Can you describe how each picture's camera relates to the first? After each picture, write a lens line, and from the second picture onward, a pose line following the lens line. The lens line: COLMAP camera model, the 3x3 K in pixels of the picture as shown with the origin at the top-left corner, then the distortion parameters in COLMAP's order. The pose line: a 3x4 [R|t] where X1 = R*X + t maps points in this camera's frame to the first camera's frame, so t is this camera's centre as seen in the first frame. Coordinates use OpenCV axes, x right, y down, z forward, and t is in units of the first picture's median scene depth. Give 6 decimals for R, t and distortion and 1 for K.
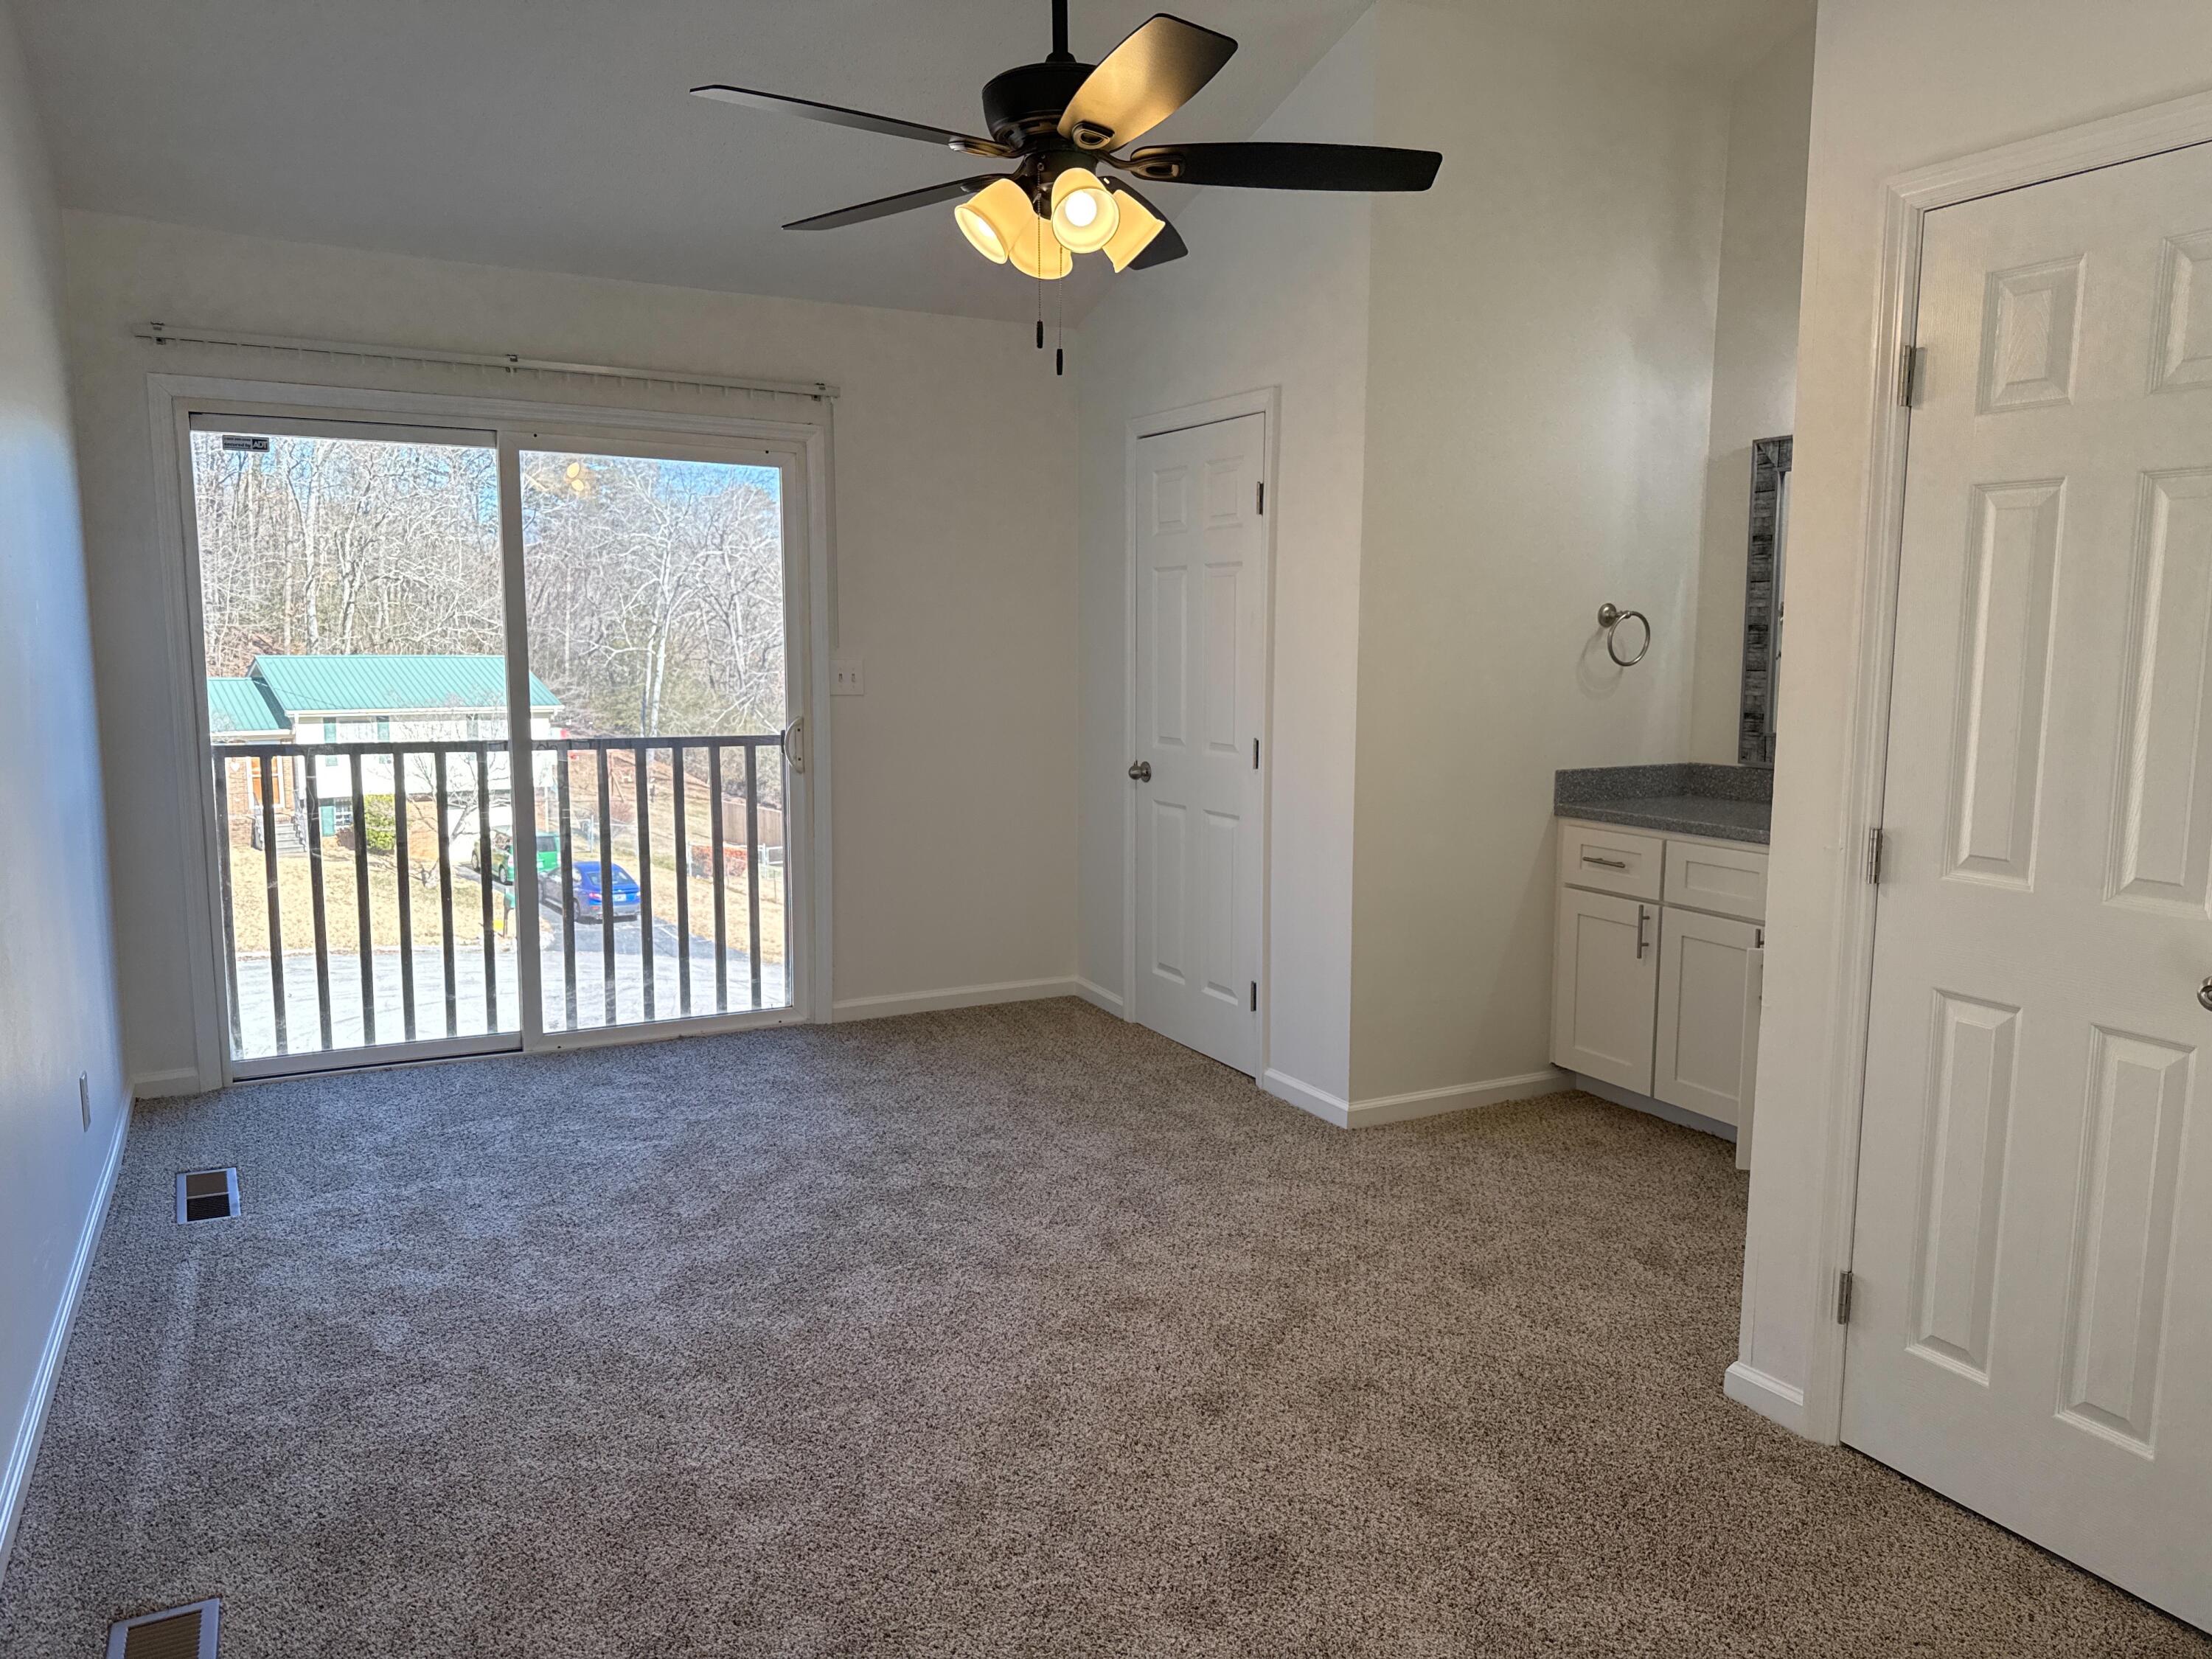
lens RADIAL K [[1554.3, 0, 1106.0], [0, 1554.3, 829.5], [0, 0, 1]] dist [0.006449, 0.000939]
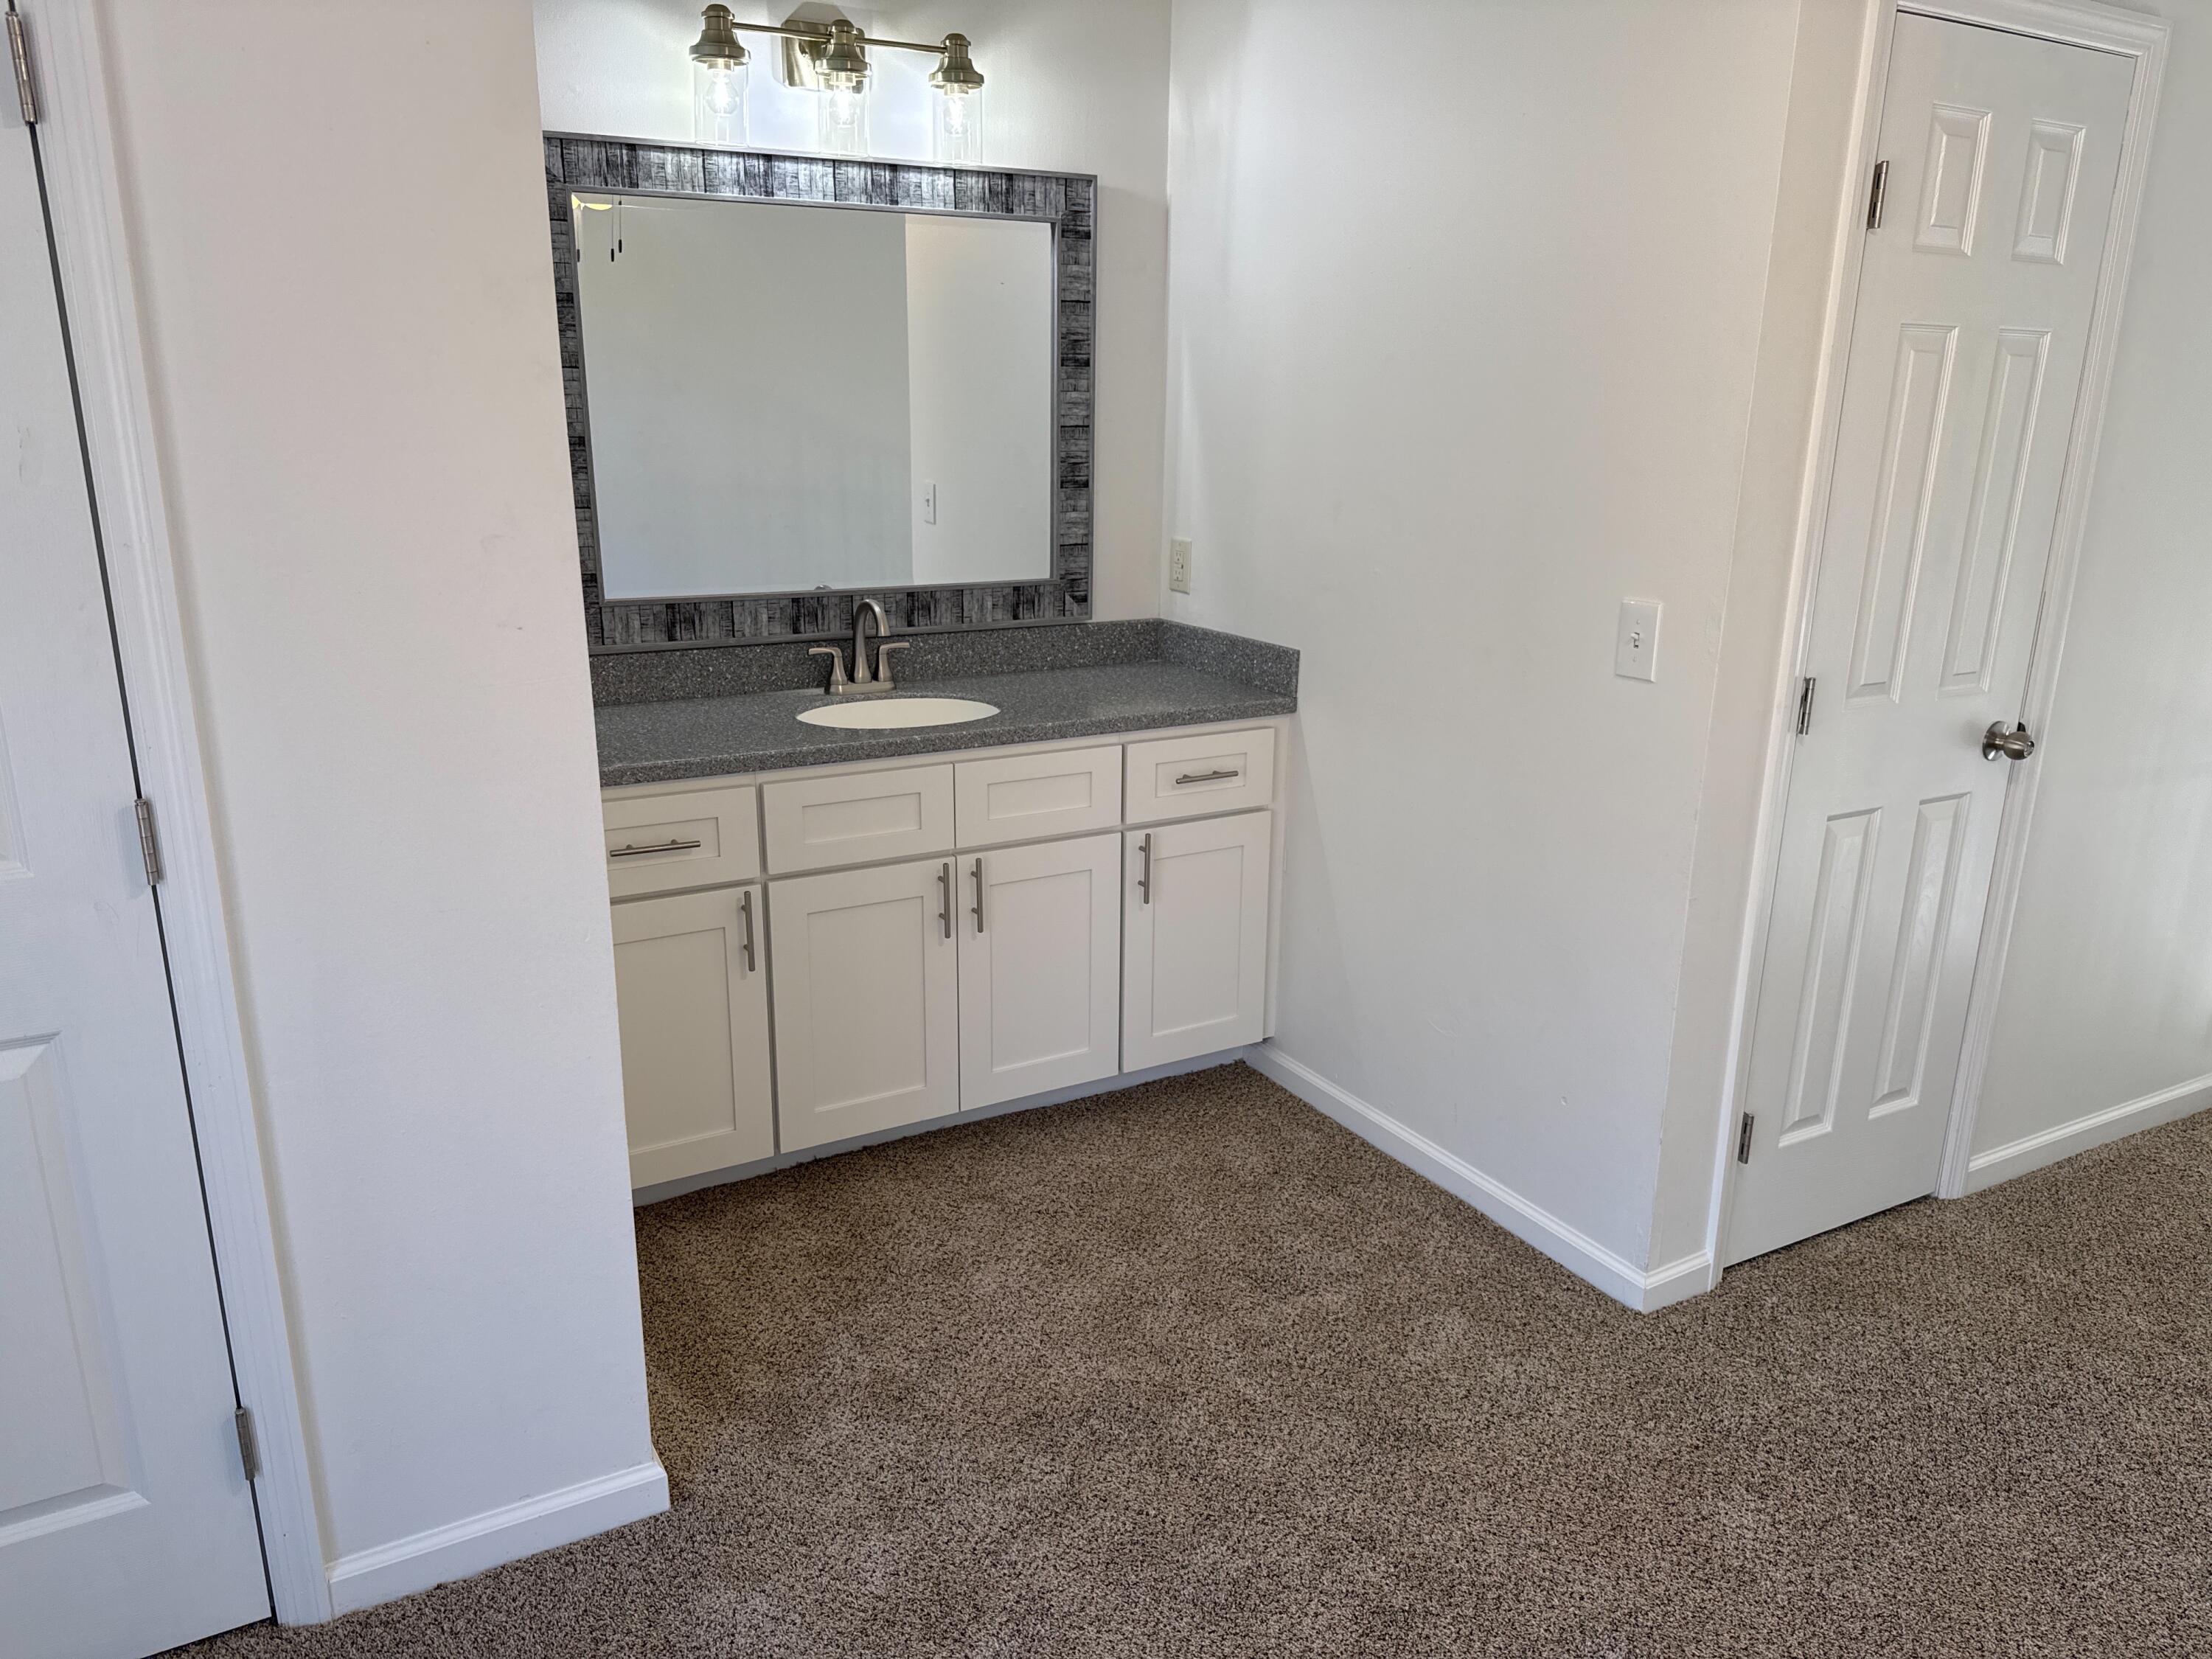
lens RADIAL K [[1554.3, 0, 1106.0], [0, 1554.3, 829.5], [0, 0, 1]] dist [0.006449, 0.000939]
pose [[-0.021019, -0.266549, 0.963592, -0.274748], [0.119487, 0.956227, 0.267118, -0.132003], [-0.992613, 0.120751, 0.011750, 0.852840]]
